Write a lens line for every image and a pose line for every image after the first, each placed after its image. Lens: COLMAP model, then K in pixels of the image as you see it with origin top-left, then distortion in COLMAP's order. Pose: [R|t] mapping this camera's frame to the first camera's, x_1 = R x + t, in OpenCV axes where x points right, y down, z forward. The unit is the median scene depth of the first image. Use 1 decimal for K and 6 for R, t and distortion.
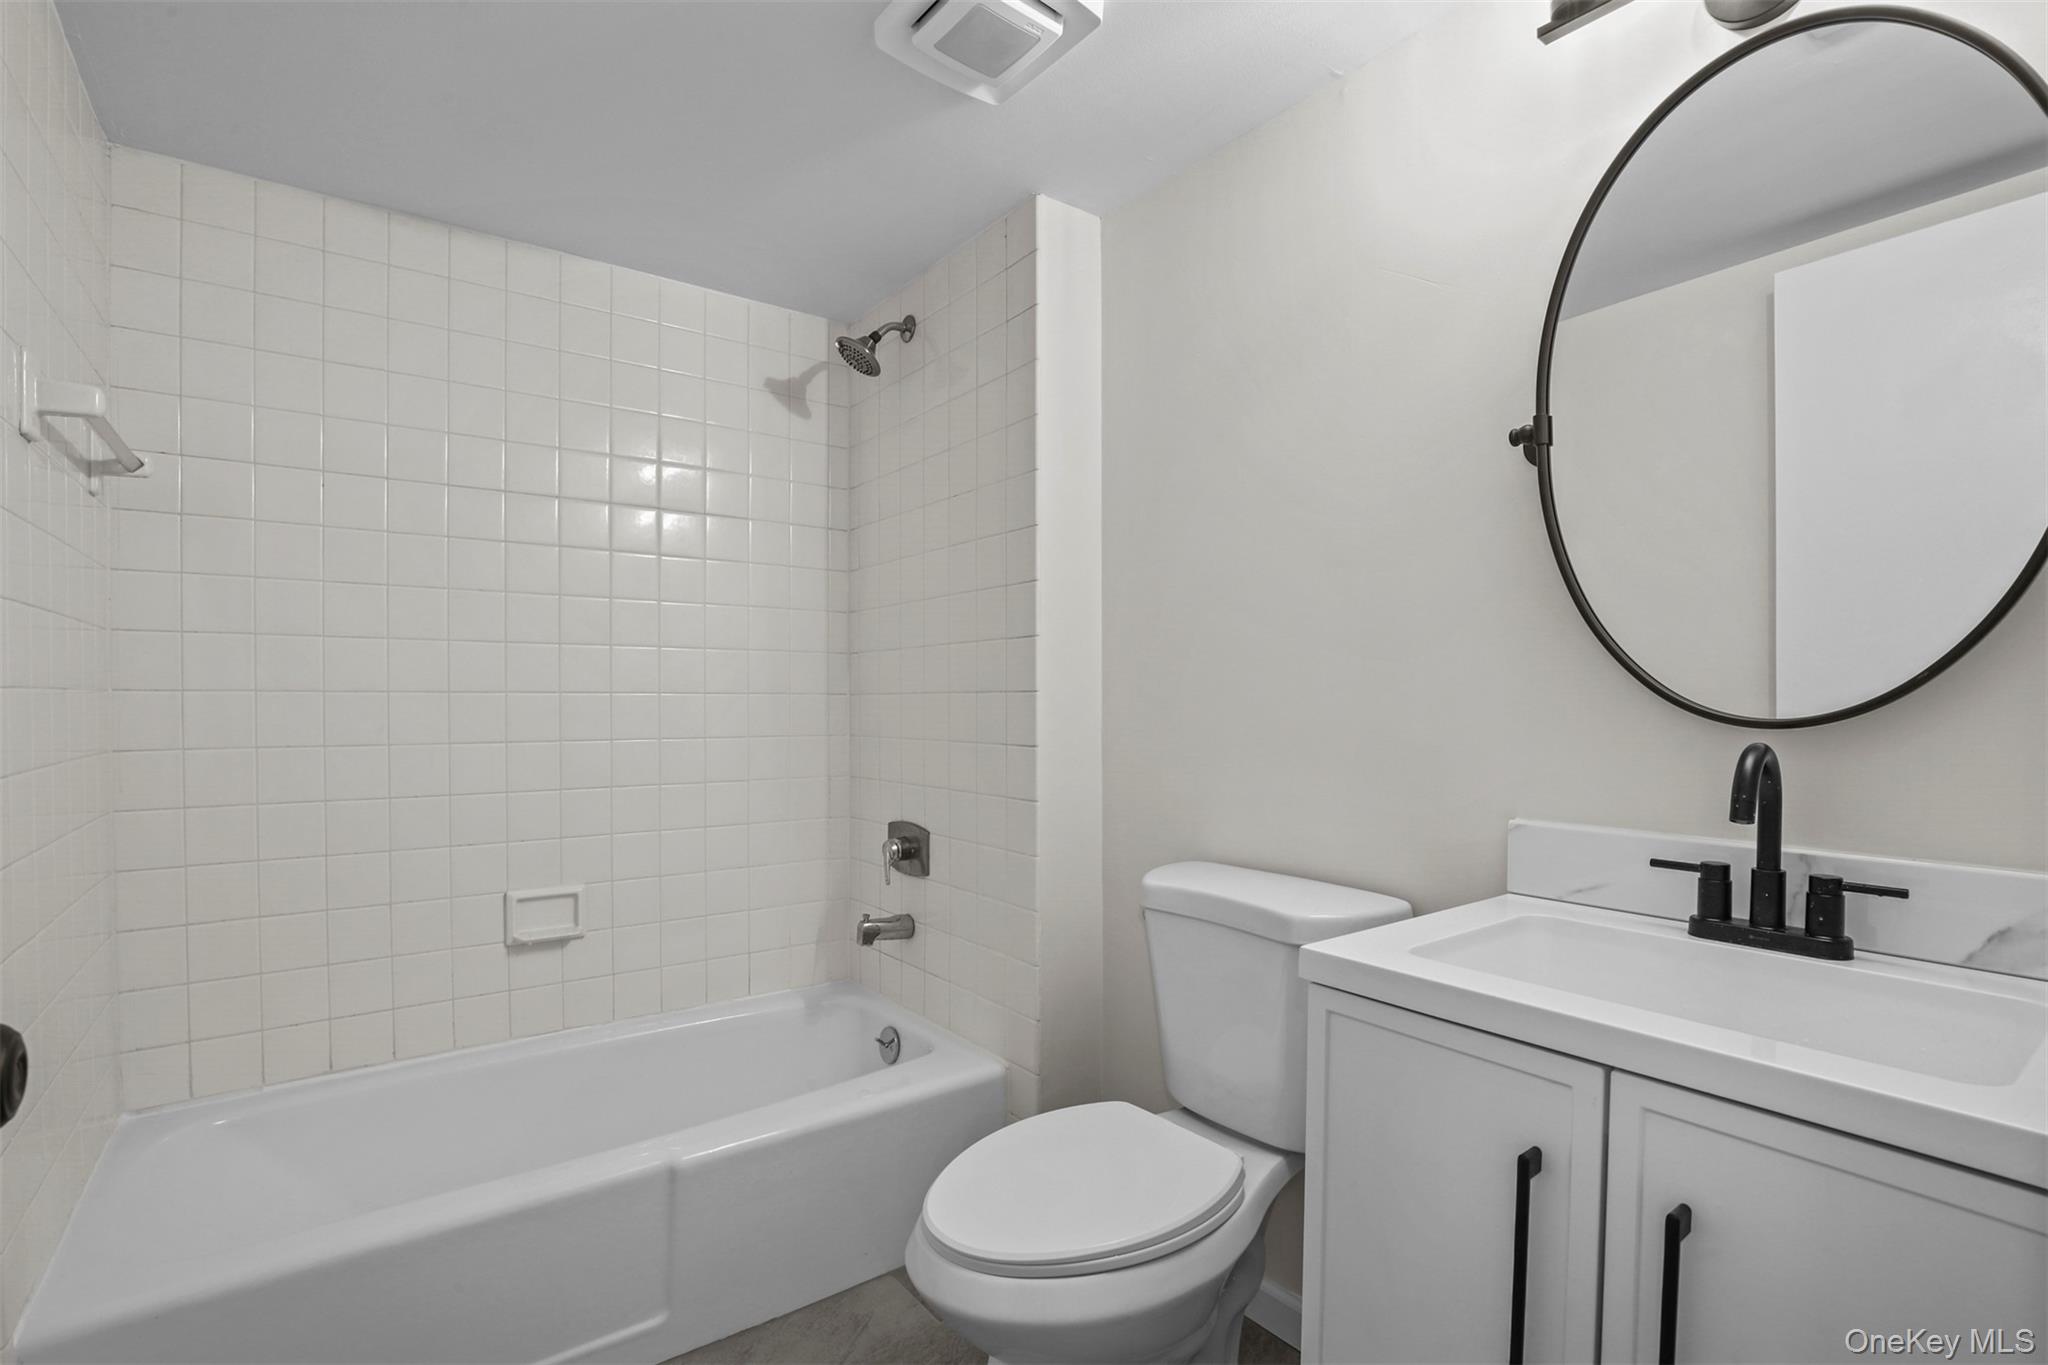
lens RADIAL K [[964.0, 0, 1024.0], [0, 964.0, 682.5], [0, 0, 1]] dist [-0.002111, -0.000109]
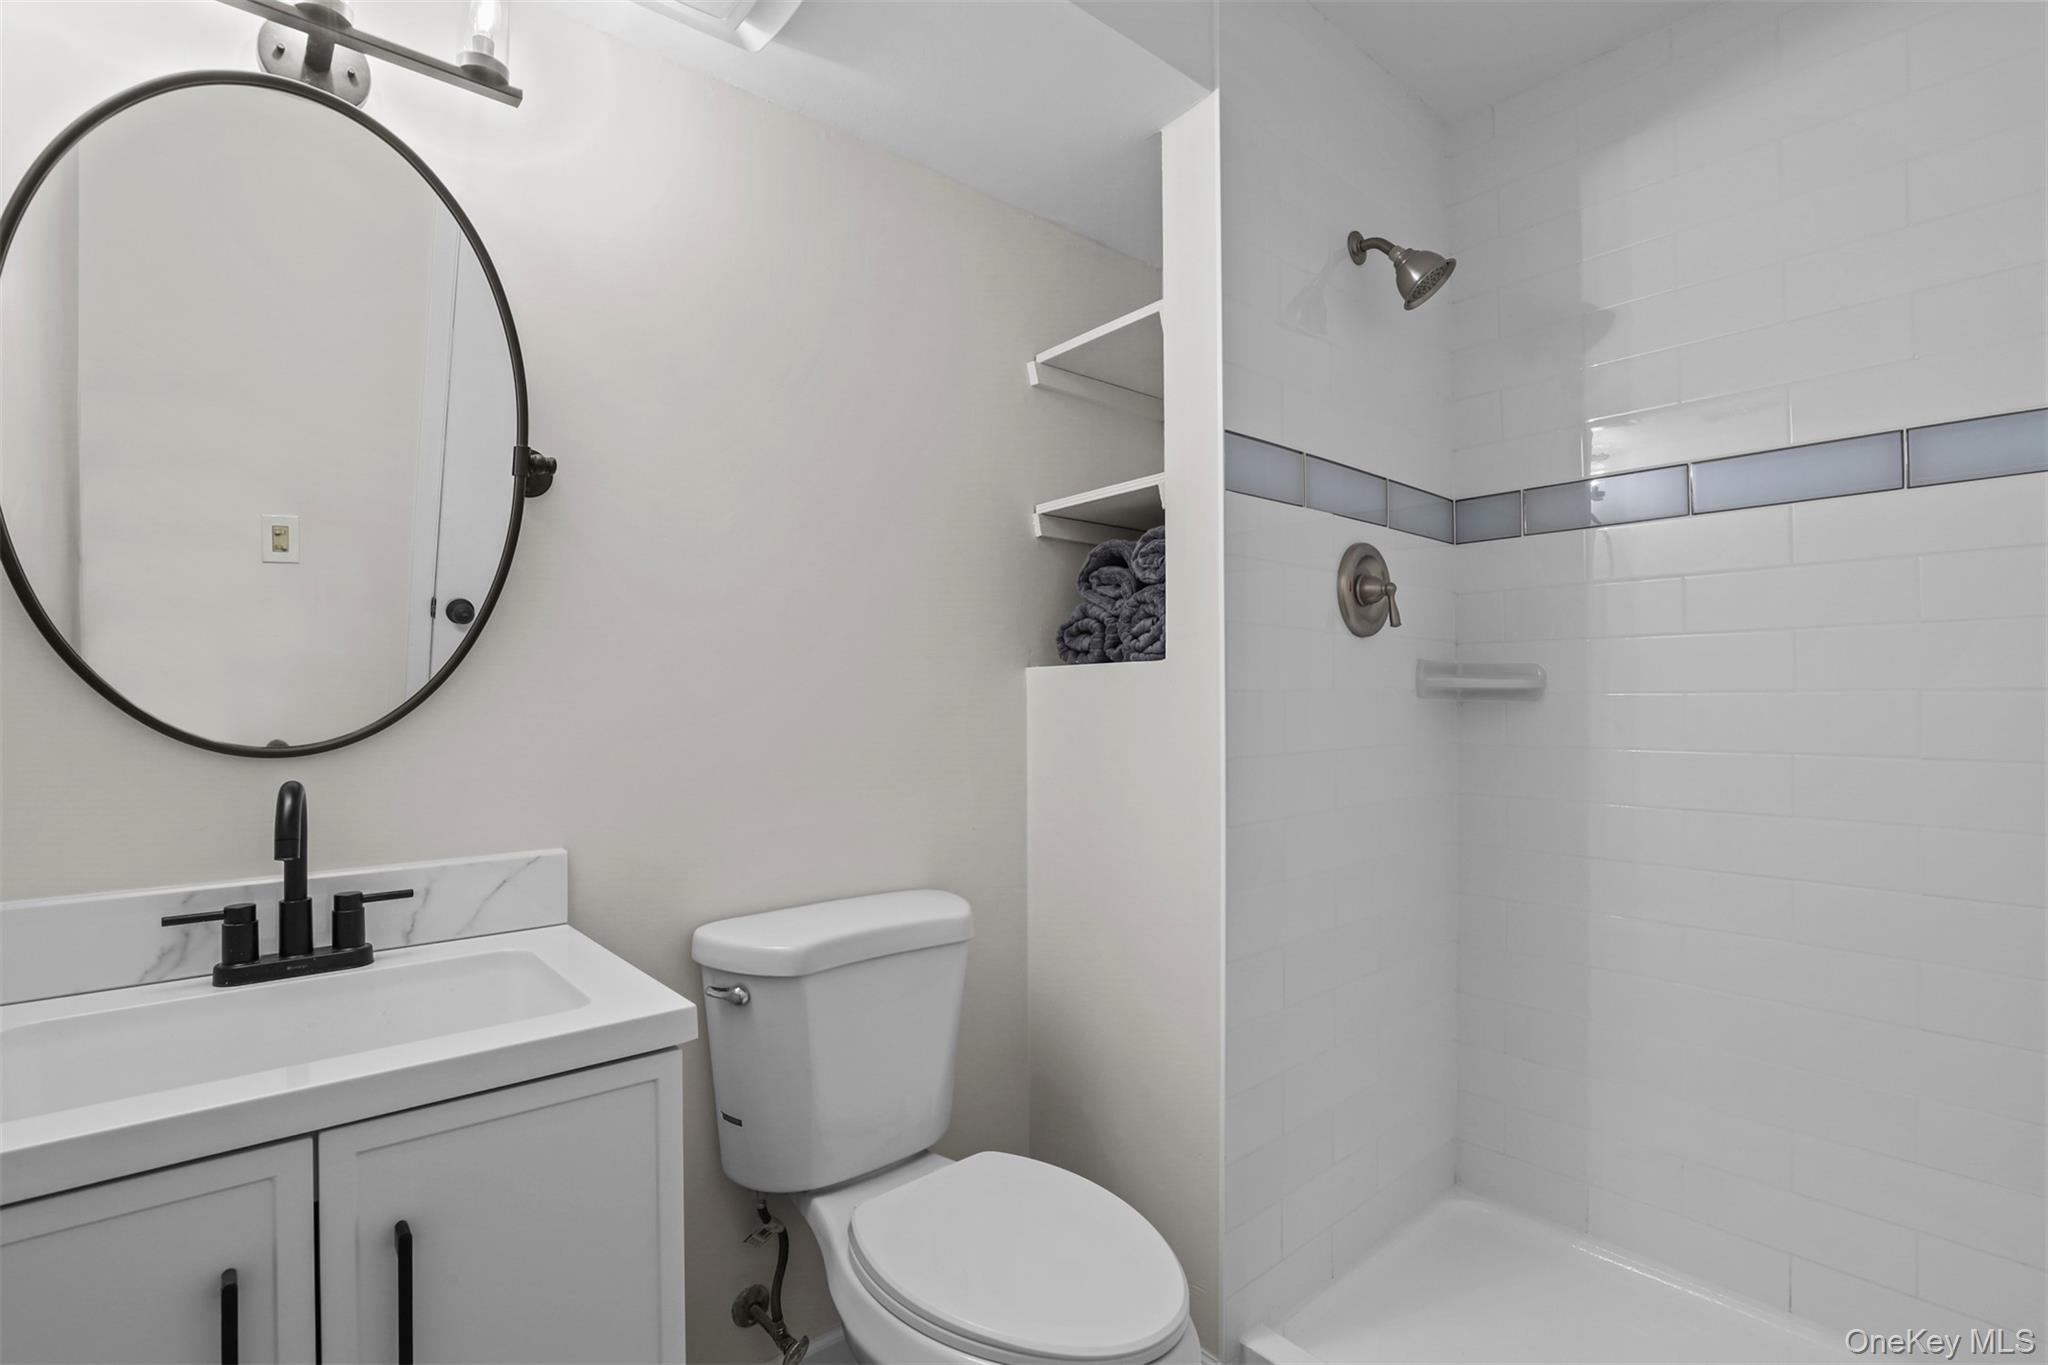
lens RADIAL K [[964.0, 0, 1024.0], [0, 964.0, 682.5], [0, 0, 1]] dist [-0.002111, -0.000109]
pose [[-0.059430, 0.017067, 0.998087, -0.301329], [-0.001451, 0.999851, -0.017184, -0.020277], [-0.998231, -0.002469, -0.059396, 0.289529]]
